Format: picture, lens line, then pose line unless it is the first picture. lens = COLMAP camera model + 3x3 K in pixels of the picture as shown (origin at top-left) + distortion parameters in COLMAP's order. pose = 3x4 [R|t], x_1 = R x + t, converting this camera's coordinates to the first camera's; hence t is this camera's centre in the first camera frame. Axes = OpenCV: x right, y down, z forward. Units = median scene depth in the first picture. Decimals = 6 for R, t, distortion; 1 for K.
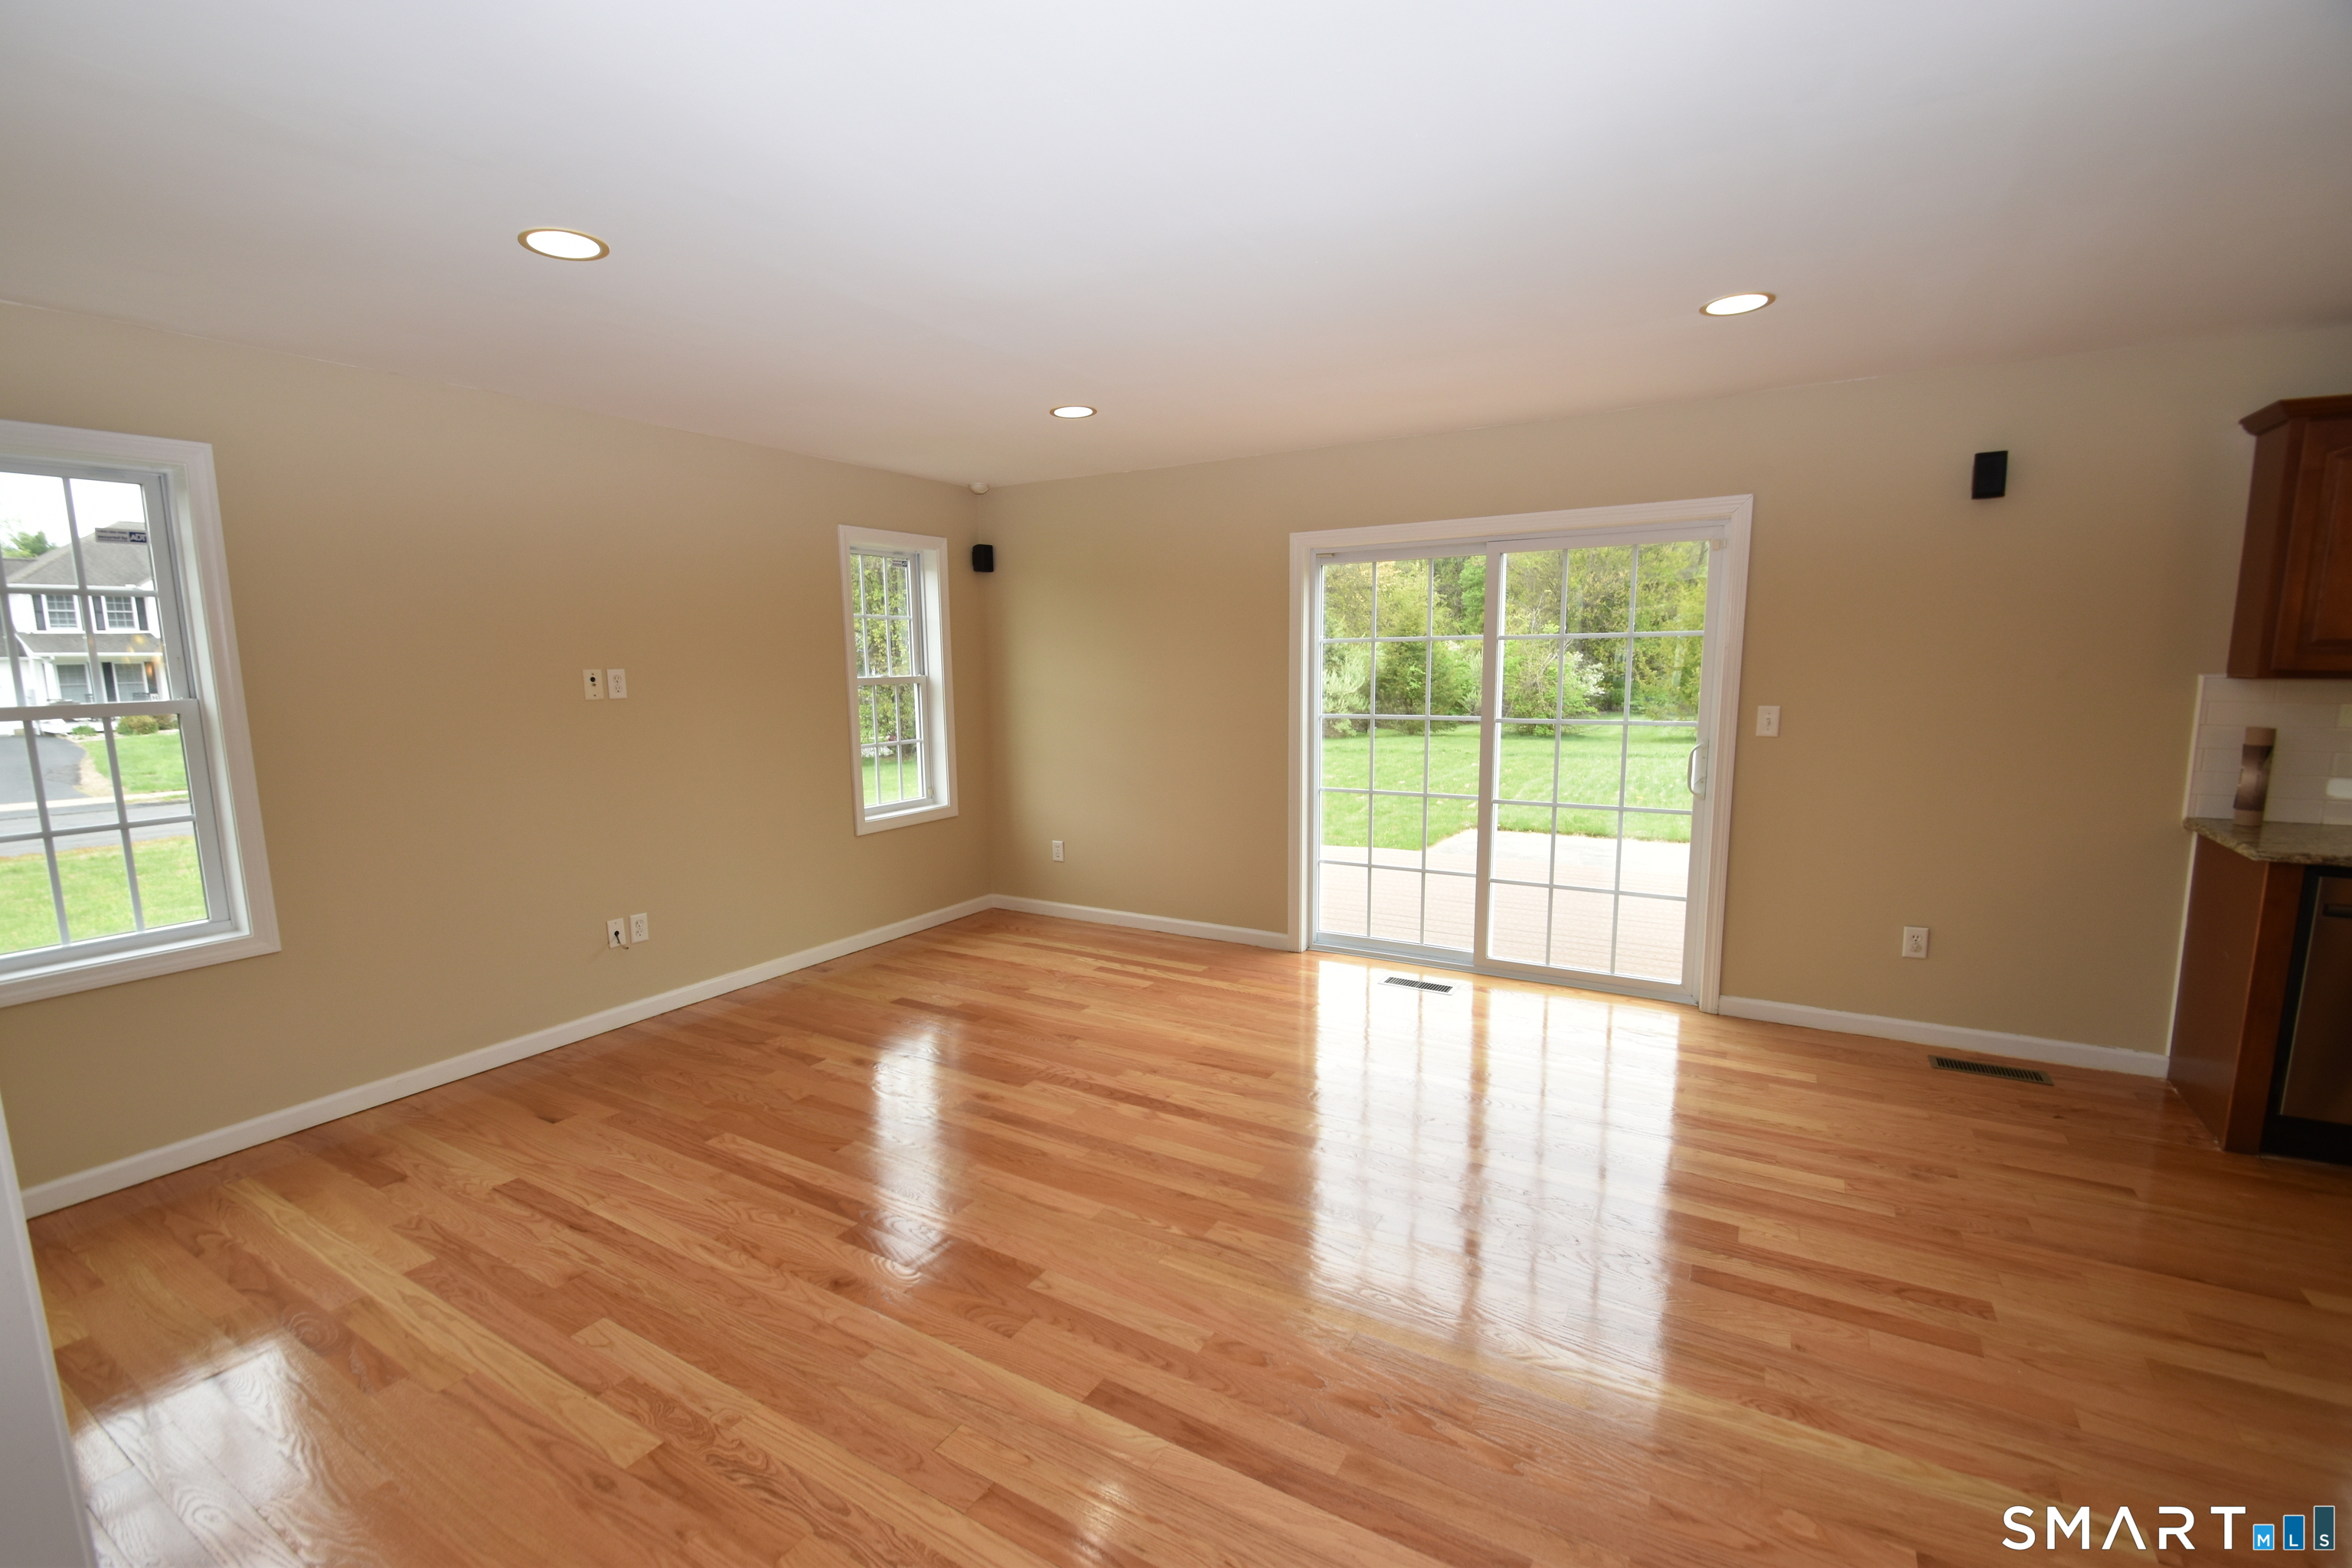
lens RADIAL K [[1040.1, 0, 1141.0], [0, 1040.1, 824.9], [0, 0, 1]] dist [-0.001897, -0.006394]
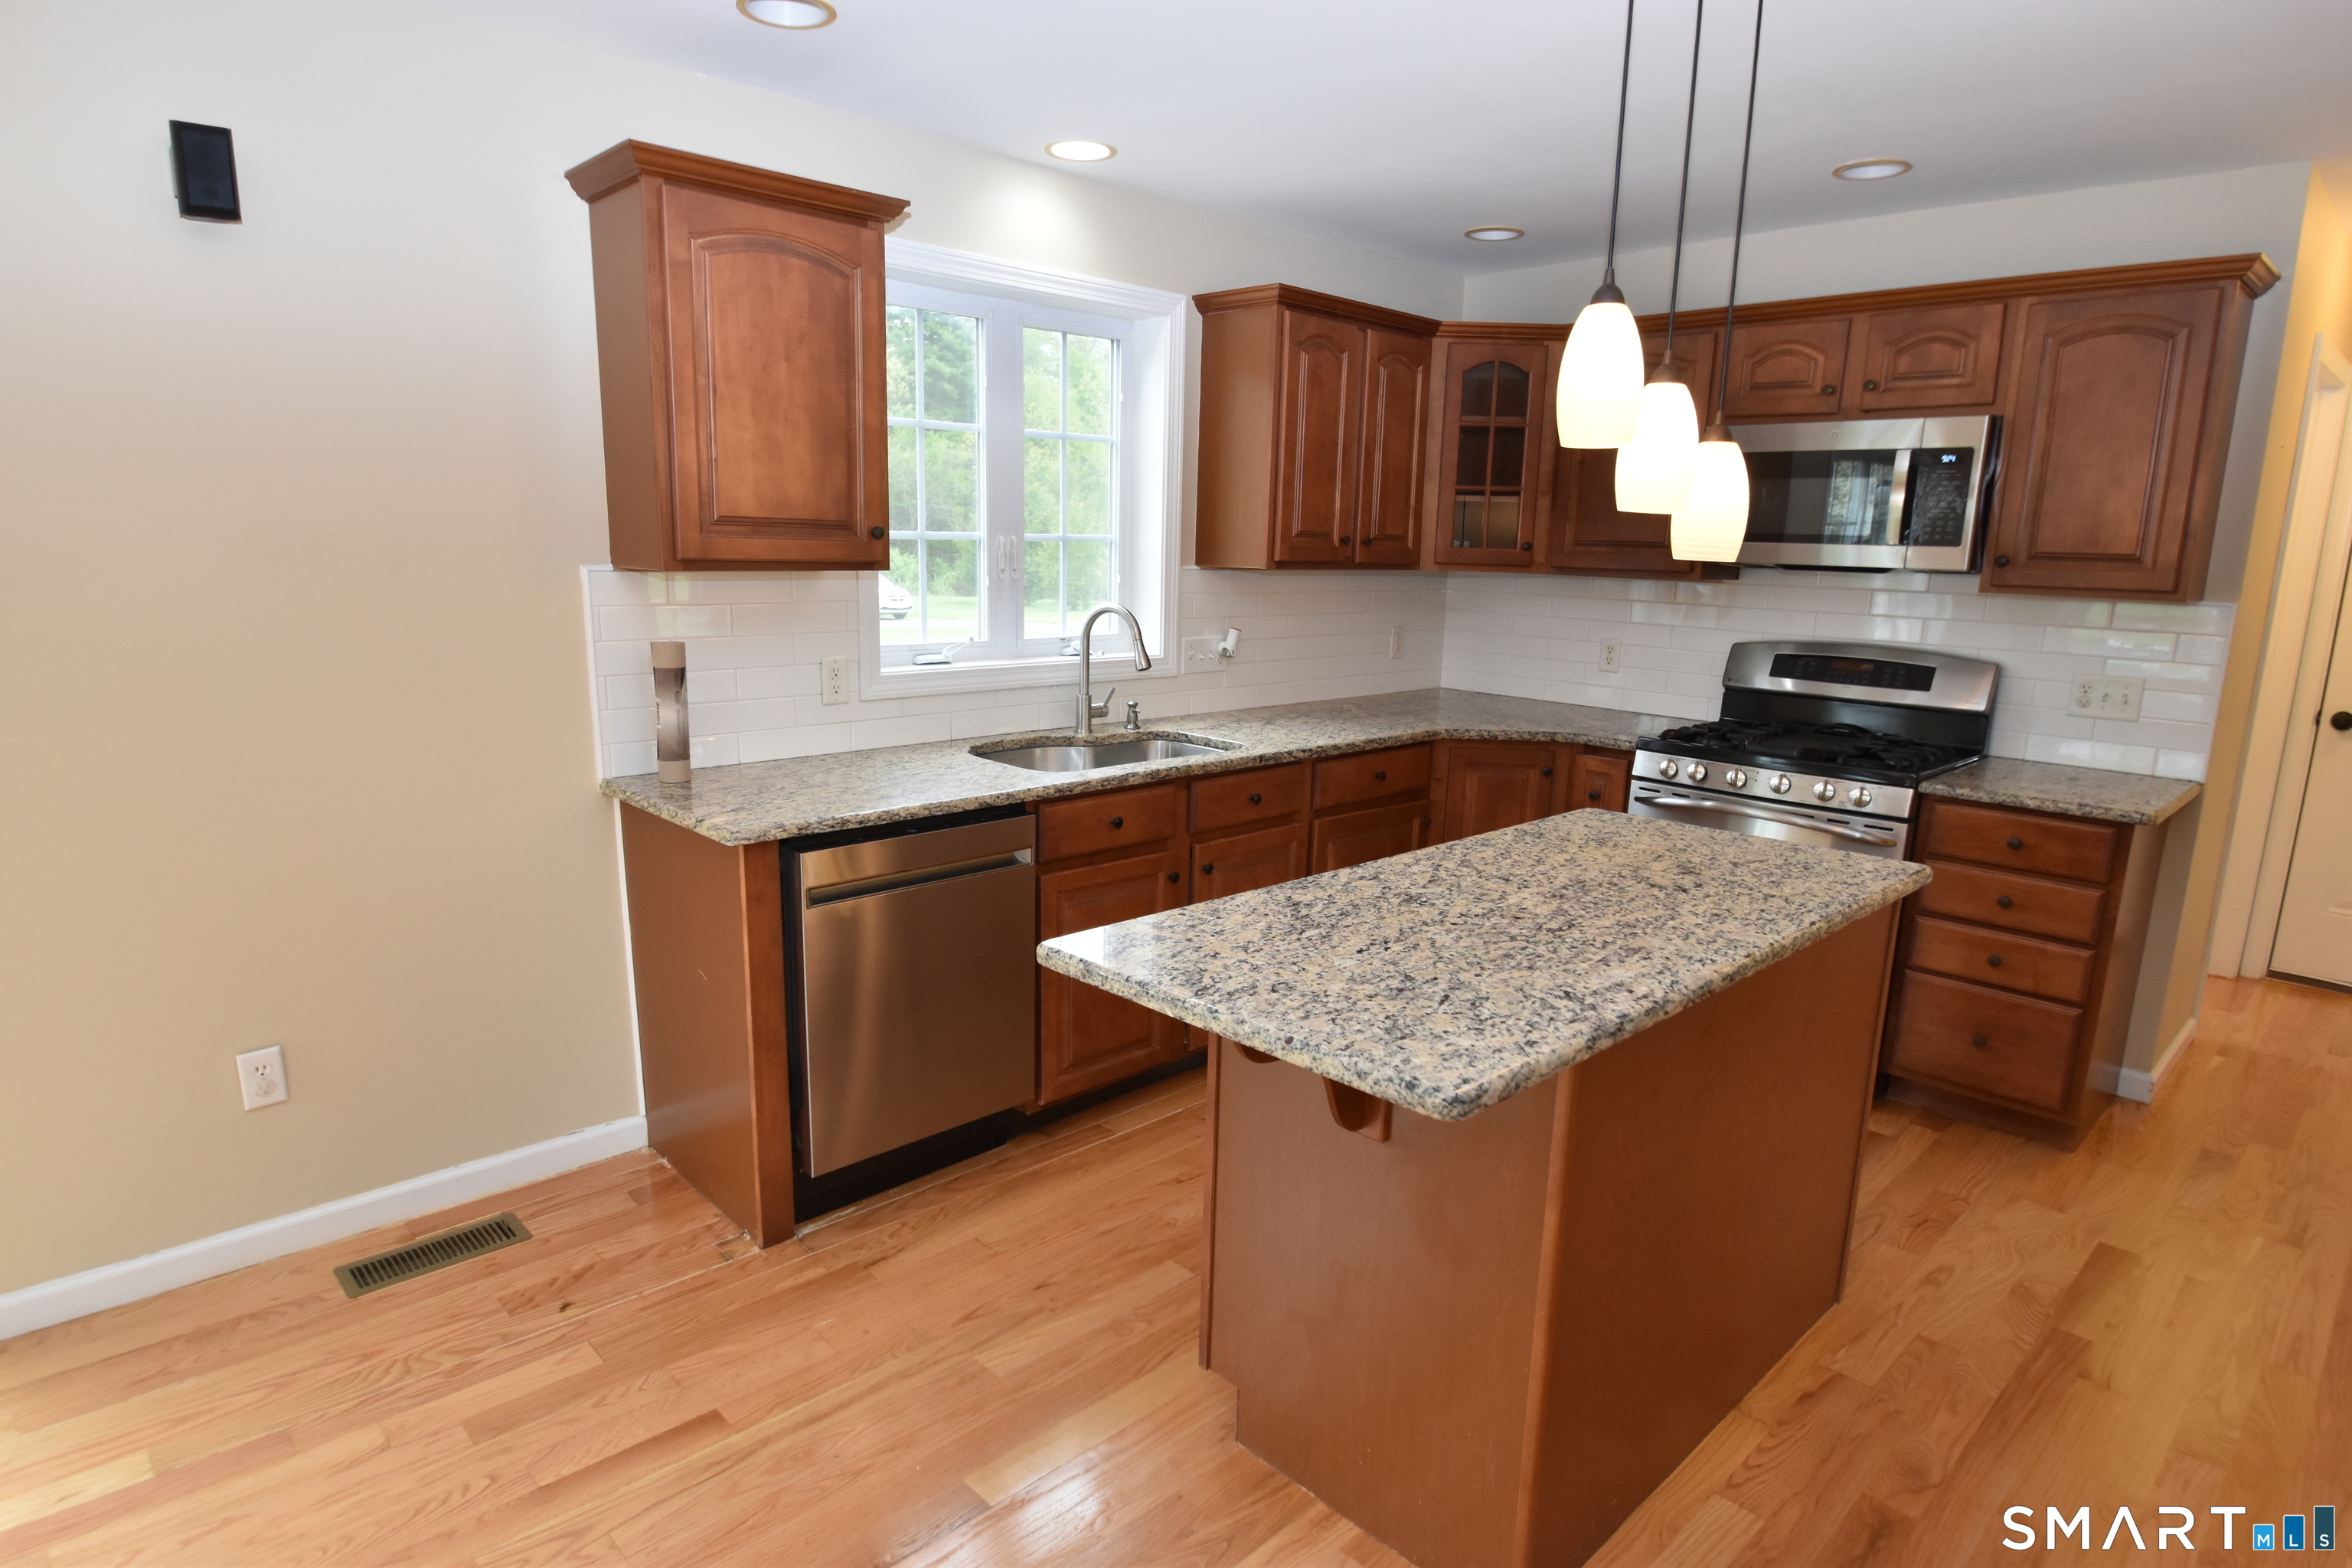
lens RADIAL K [[1259.0, 0, 1172.0], [0, 1259.0, 797.1], [0, 0, 1]] dist [-0.030998, -0.003509]
pose [[0.237101, -0.172399, 0.956066, 0.331391], [0.131135, 0.980801, 0.144338, -0.067032], [-0.962594, 0.091151, 0.255157, 0.450121]]
